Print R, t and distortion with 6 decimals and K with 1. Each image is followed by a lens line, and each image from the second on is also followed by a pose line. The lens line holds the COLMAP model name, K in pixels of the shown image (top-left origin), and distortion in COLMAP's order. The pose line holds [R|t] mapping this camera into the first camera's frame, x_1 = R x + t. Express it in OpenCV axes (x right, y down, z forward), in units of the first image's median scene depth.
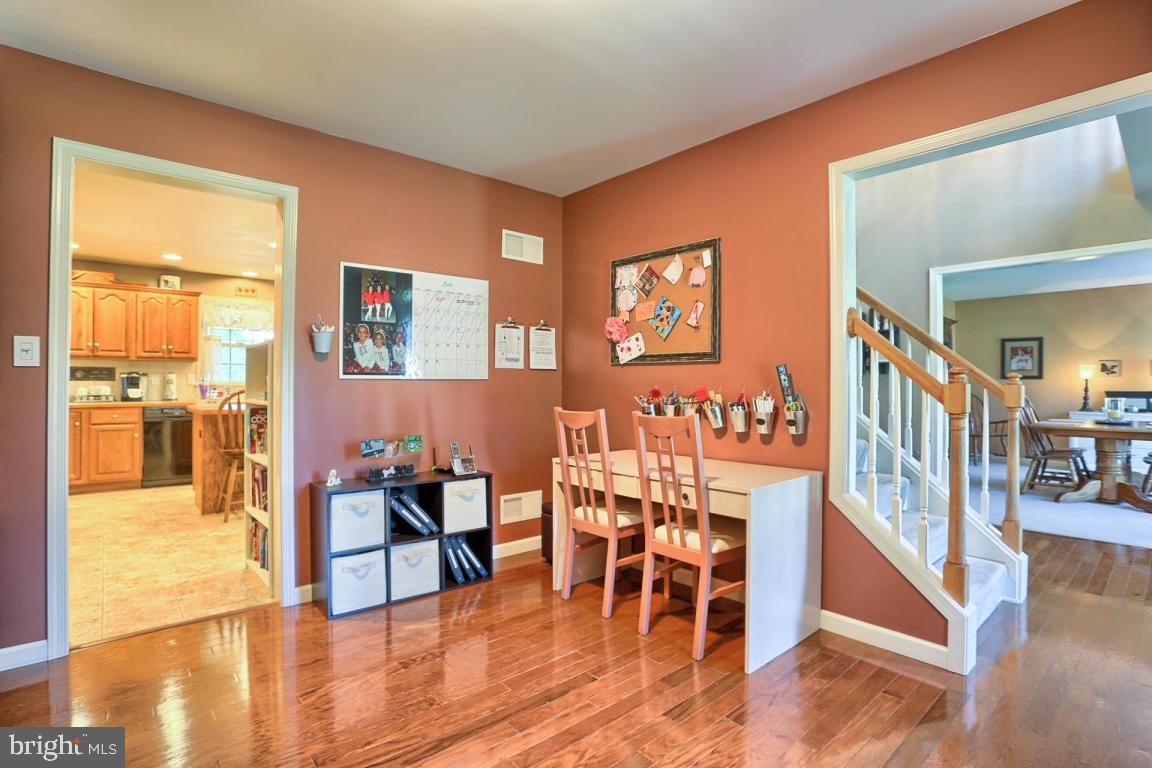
lens RADIAL K [[554.1, 0, 571.6], [0, 554.1, 382.5], [0, 0, 1]] dist [-0.060873, 0.023161]
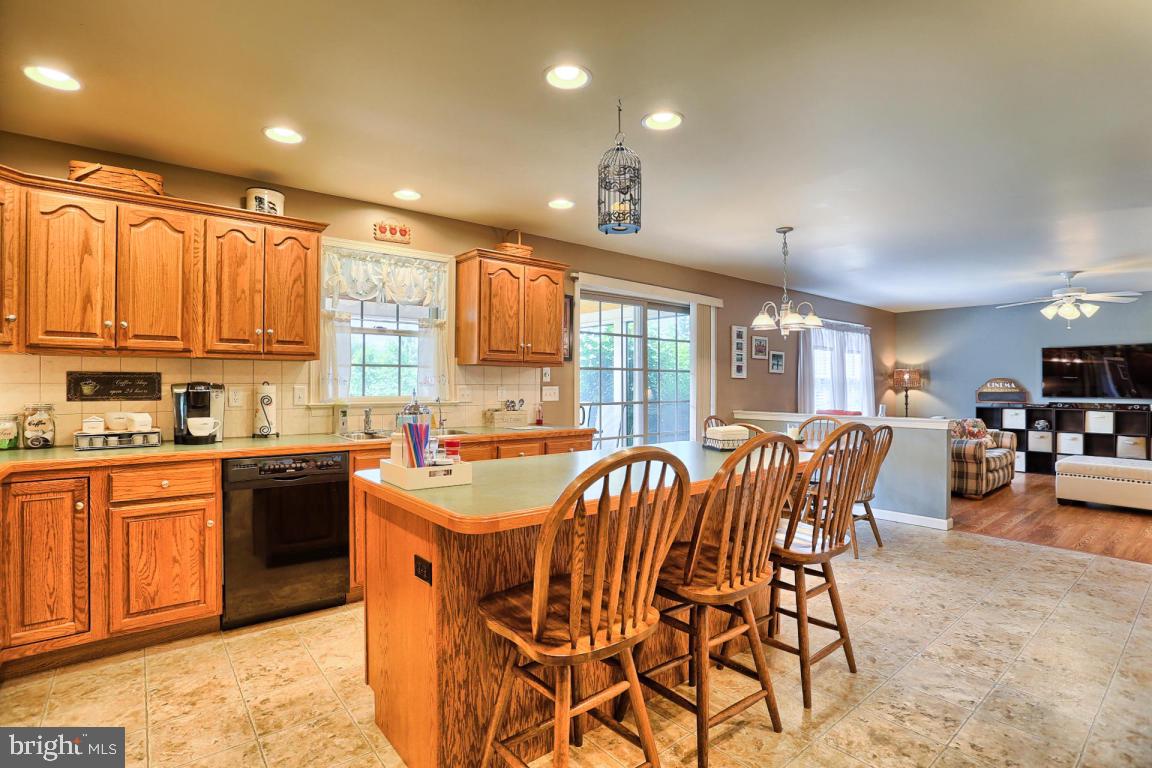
lens RADIAL K [[554.1, 0, 571.6], [0, 554.1, 382.5], [0, 0, 1]] dist [-0.060873, 0.023161]
pose [[0.999353, -0.003895, -0.035762, -0.465632], [0.003882, 0.999992, -0.000428, -0.017819], [0.035763, 0.000289, 0.999360, 0.529353]]
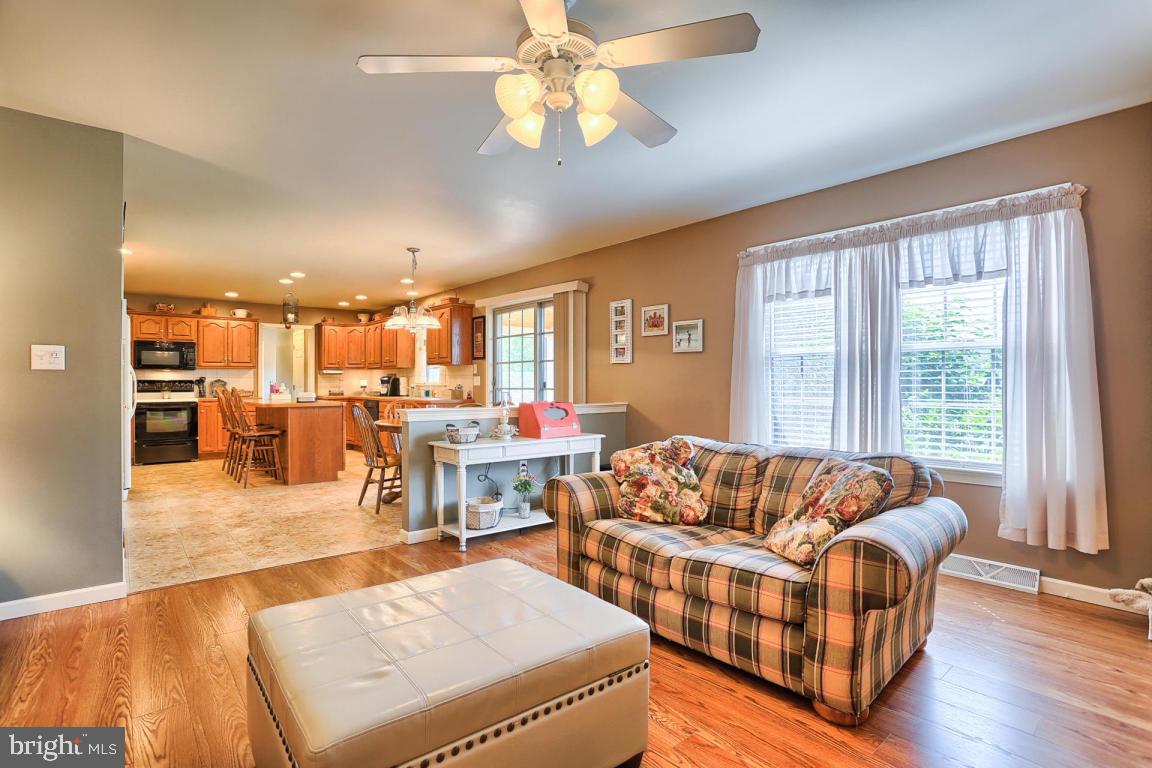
lens RADIAL K [[554.1, 0, 571.6], [0, 554.1, 382.5], [0, 0, 1]] dist [-0.060873, 0.023161]
pose [[-0.013256, -0.005349, -0.999898, 0.721322], [0.007537, 0.999957, -0.005449, 0.009896], [0.999884, -0.007609, -0.013215, 1.550108]]
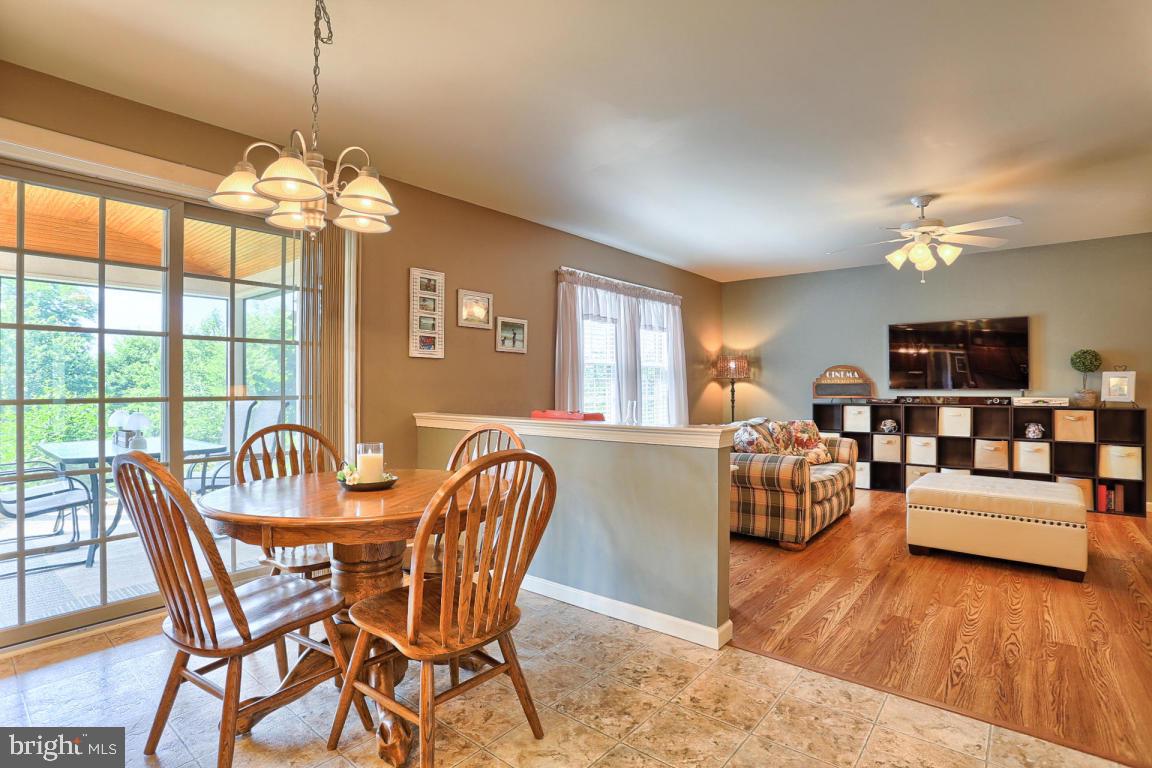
lens RADIAL K [[570.7, 0, 571.0], [0, 570.7, 382.7], [0, 0, 1]] dist [-0.068325, 0.026817]
pose [[0.986231, -0.008032, 0.165176, -0.121801], [0.008130, 0.999967, 0.000084, 0.004001], [-0.165171, 0.001260, 0.986264, 0.946432]]
